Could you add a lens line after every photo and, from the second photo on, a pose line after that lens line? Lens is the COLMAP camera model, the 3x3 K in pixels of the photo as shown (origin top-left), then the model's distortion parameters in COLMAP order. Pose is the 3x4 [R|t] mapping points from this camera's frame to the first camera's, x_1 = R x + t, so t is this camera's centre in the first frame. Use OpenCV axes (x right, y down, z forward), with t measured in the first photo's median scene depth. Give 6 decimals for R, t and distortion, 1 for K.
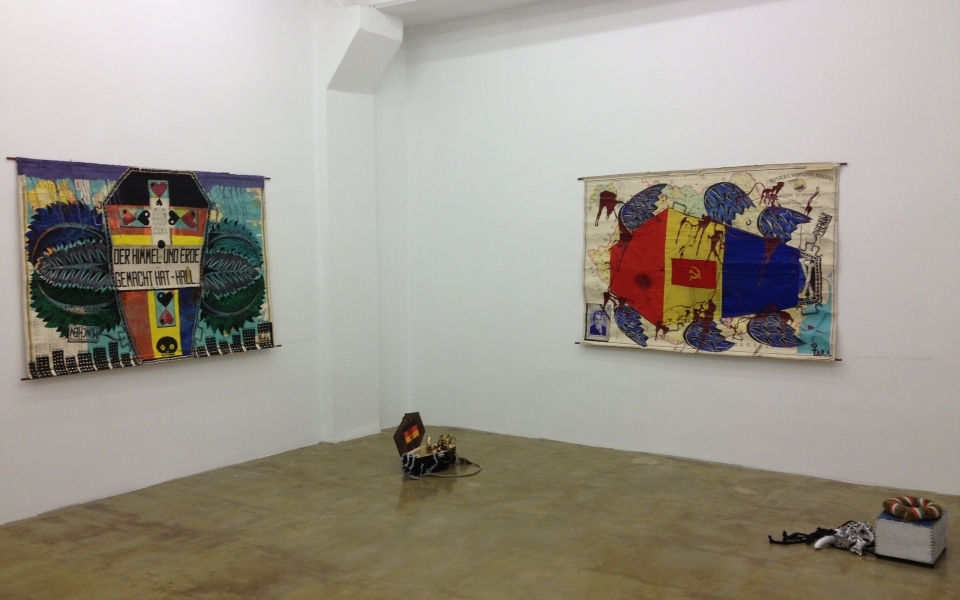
lens RADIAL K [[883.9, 0, 477.4], [0, 883.9, 294.3], [0, 0, 1]] dist [0.144871, -0.301616]
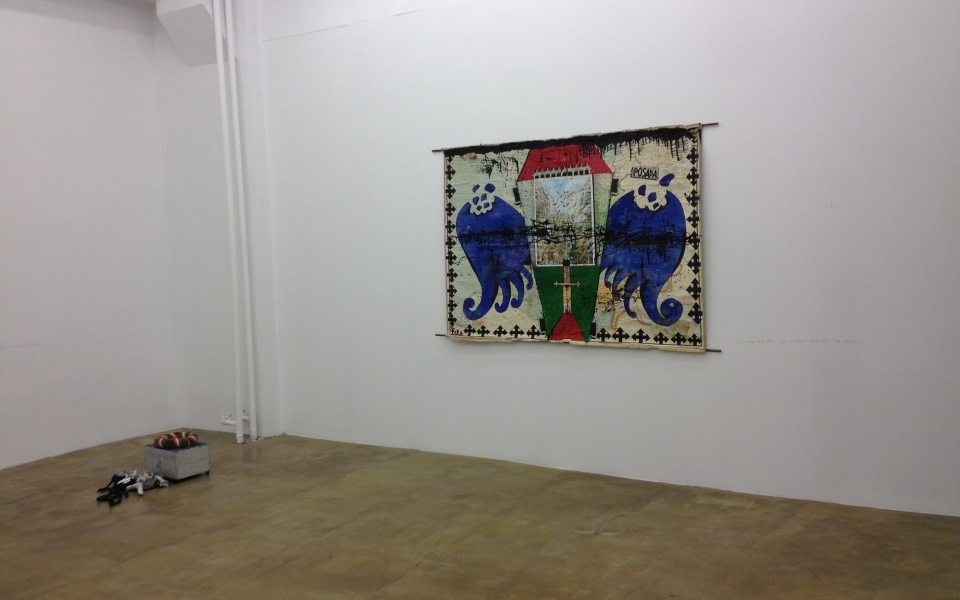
lens RADIAL K [[883.9, 0, 477.4], [0, 883.9, 294.3], [0, 0, 1]] dist [0.144871, -0.301616]
pose [[-0.049739, -0.046759, 0.997667, -0.586420], [0.079190, 0.995574, 0.050609, -0.003872], [-0.995618, 0.081522, -0.045816, 0.426209]]
